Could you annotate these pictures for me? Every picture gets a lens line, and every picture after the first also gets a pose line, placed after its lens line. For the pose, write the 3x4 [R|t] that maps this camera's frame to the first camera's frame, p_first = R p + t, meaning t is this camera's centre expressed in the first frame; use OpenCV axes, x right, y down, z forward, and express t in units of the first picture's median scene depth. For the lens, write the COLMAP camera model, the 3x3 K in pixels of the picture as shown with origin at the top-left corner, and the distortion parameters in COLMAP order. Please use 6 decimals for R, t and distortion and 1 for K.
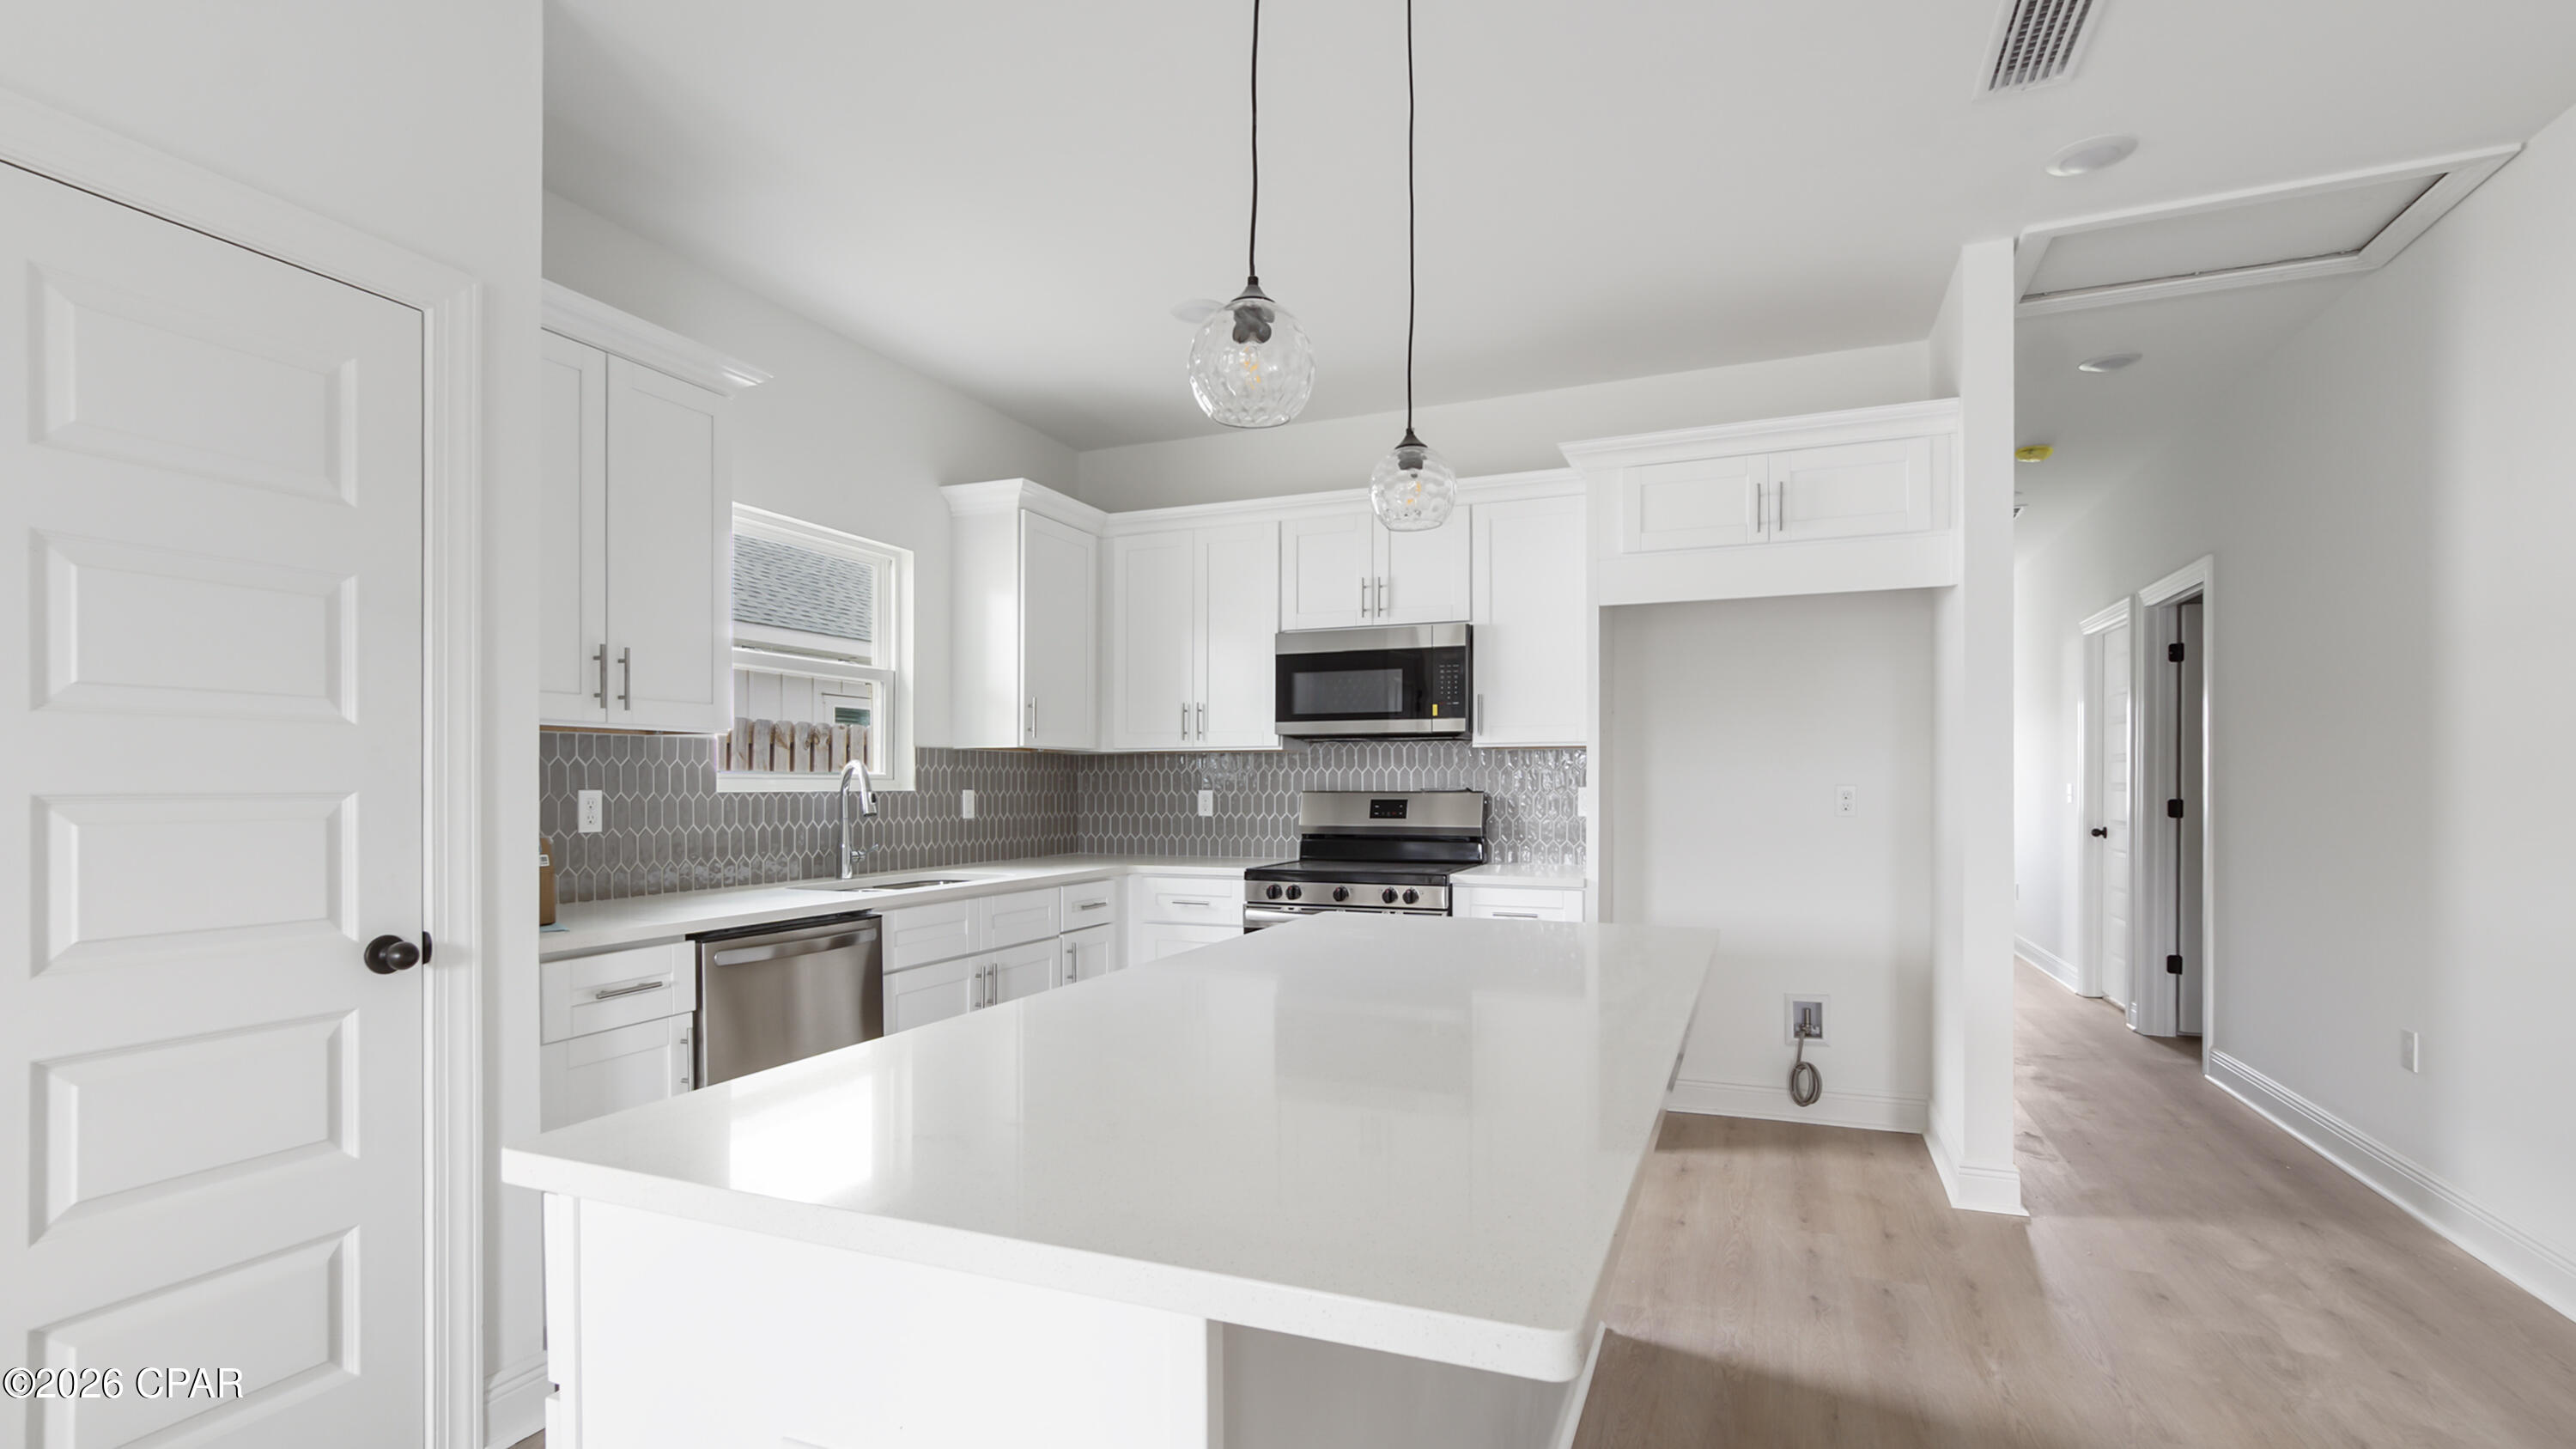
lens RADIAL K [[1204.0, 0, 1275.3], [0, 1204.0, 780.2], [0, 0, 1]] dist [-0.005111, -0.002231]
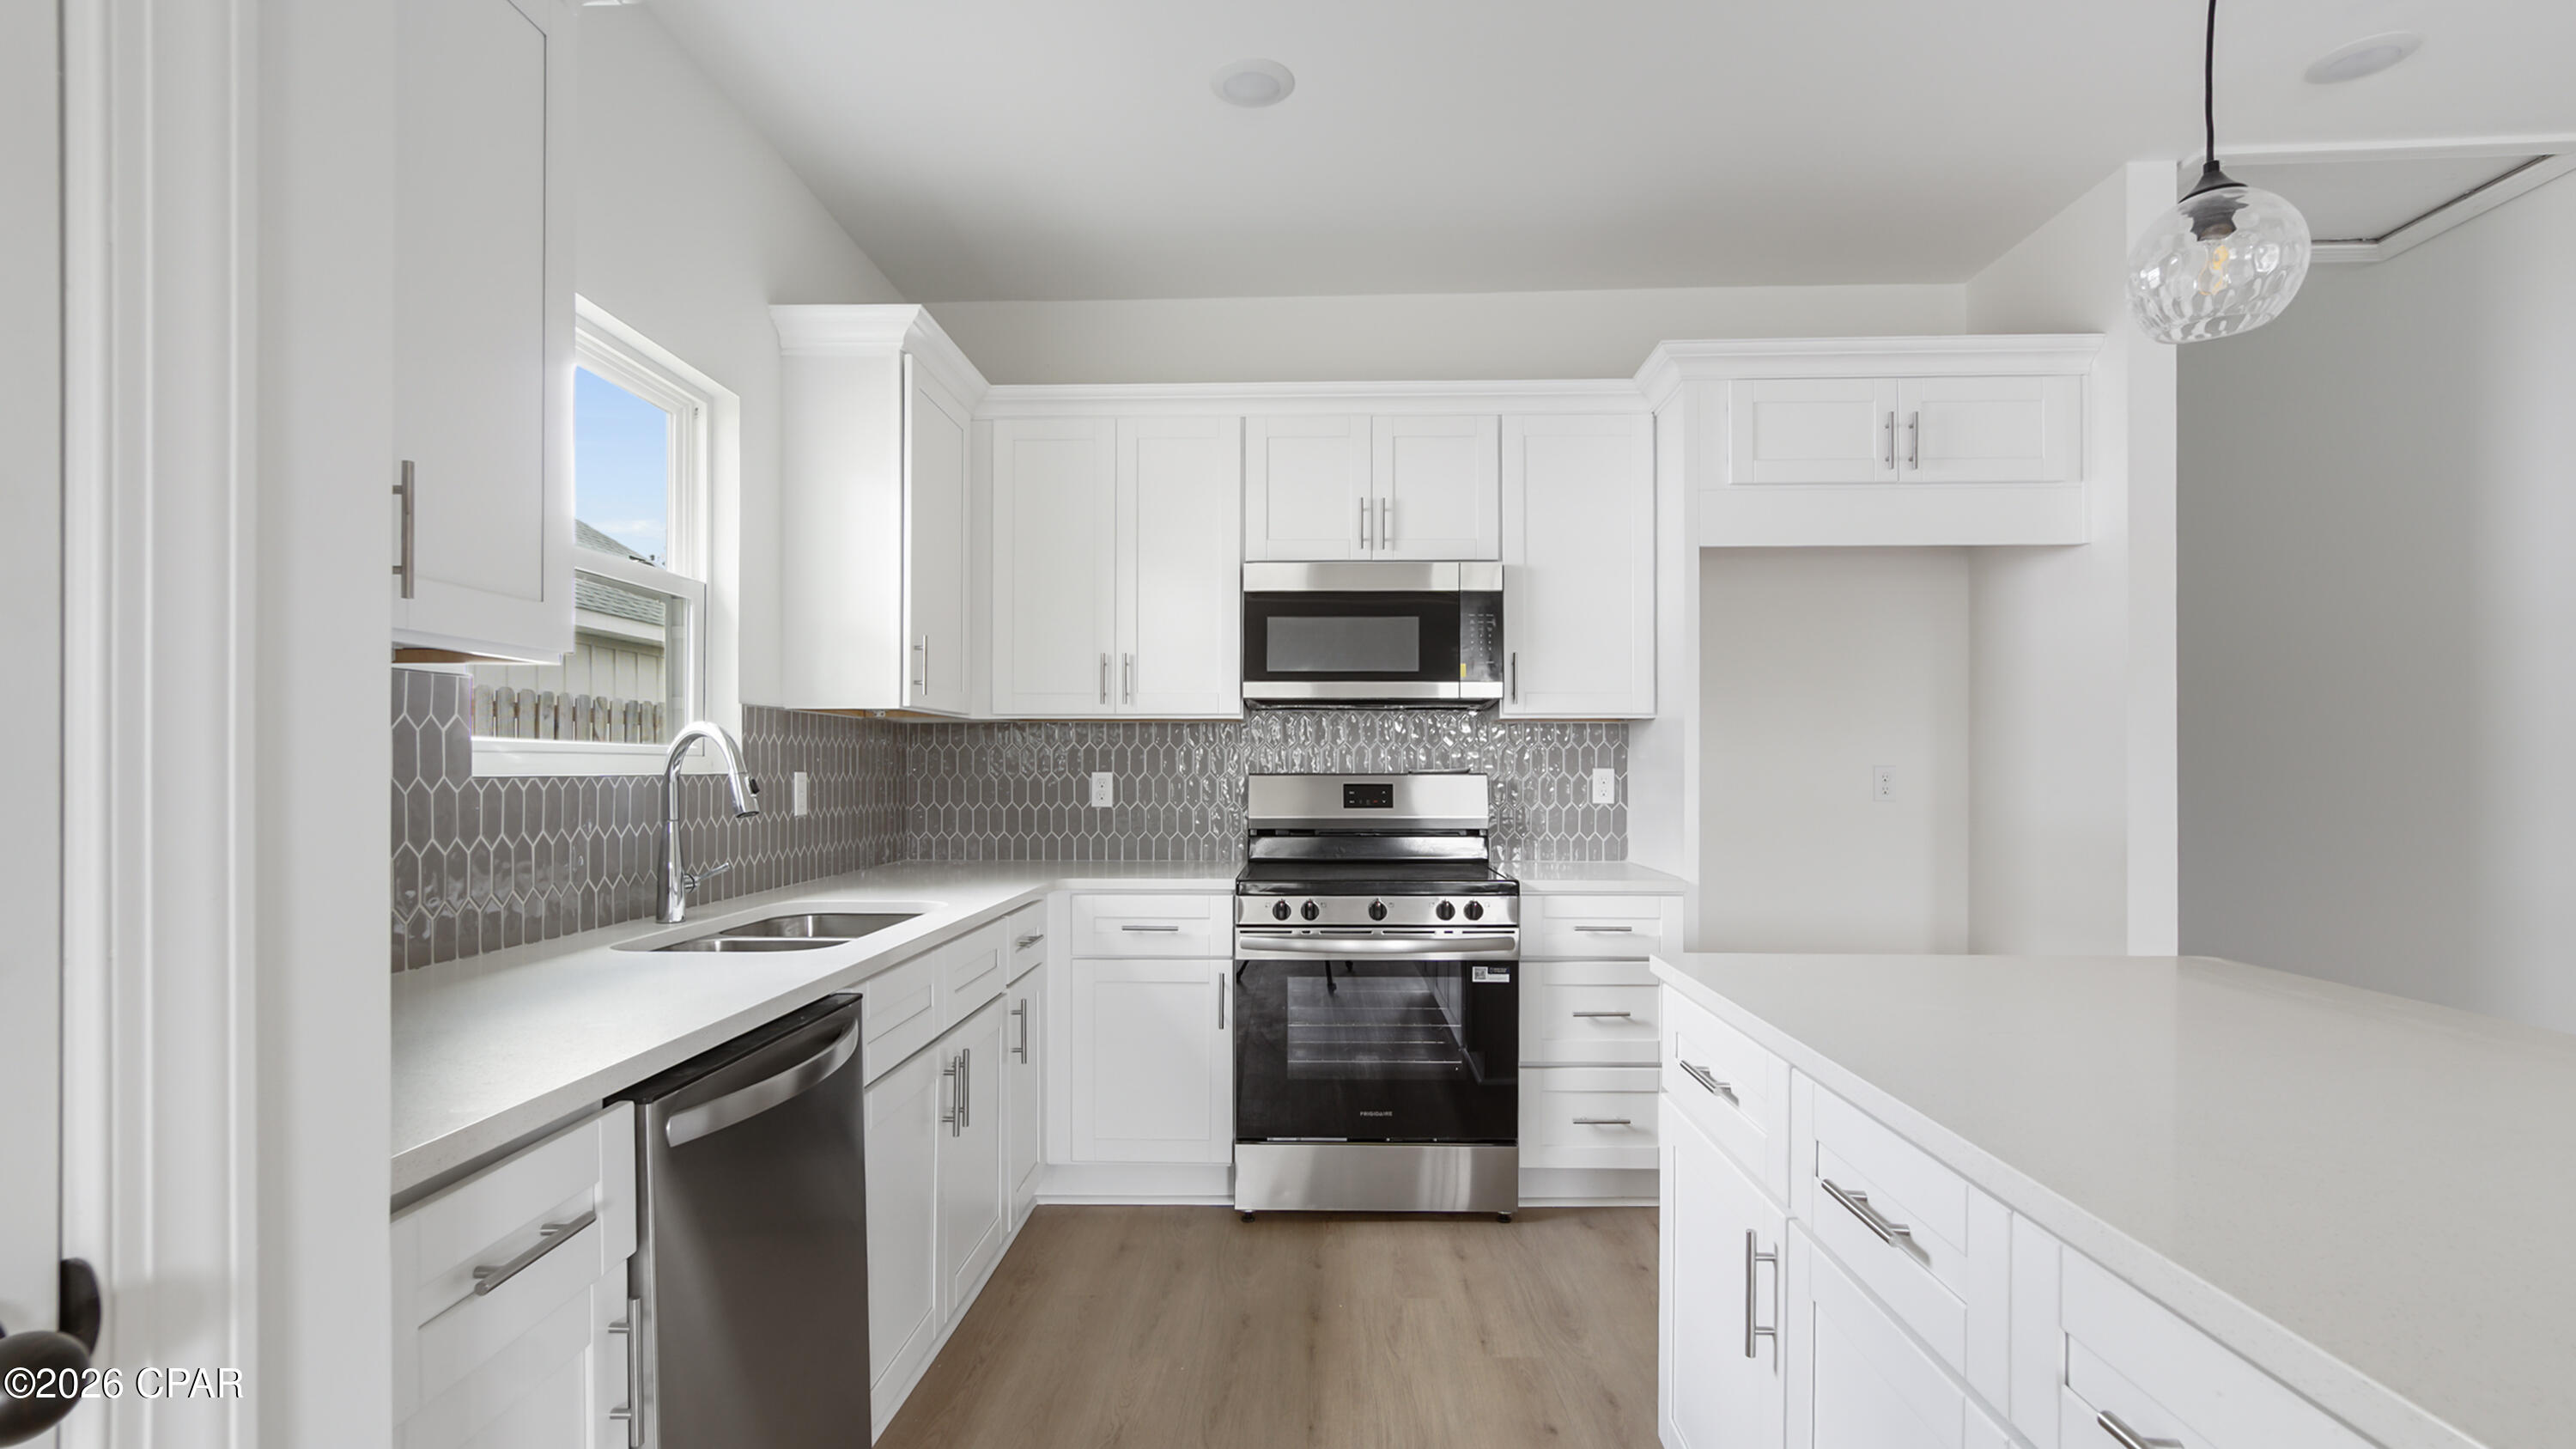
lens RADIAL K [[1204.0, 0, 1275.1], [0, 1204.0, 770.1], [0, 0, 1]] dist [-0.005111, -0.002231]
pose [[0.935350, 0.000393, 0.353722, -0.257981], [-0.002597, 0.999980, 0.005757, 0.002699], [-0.353713, -0.006303, 0.935333, 0.300827]]
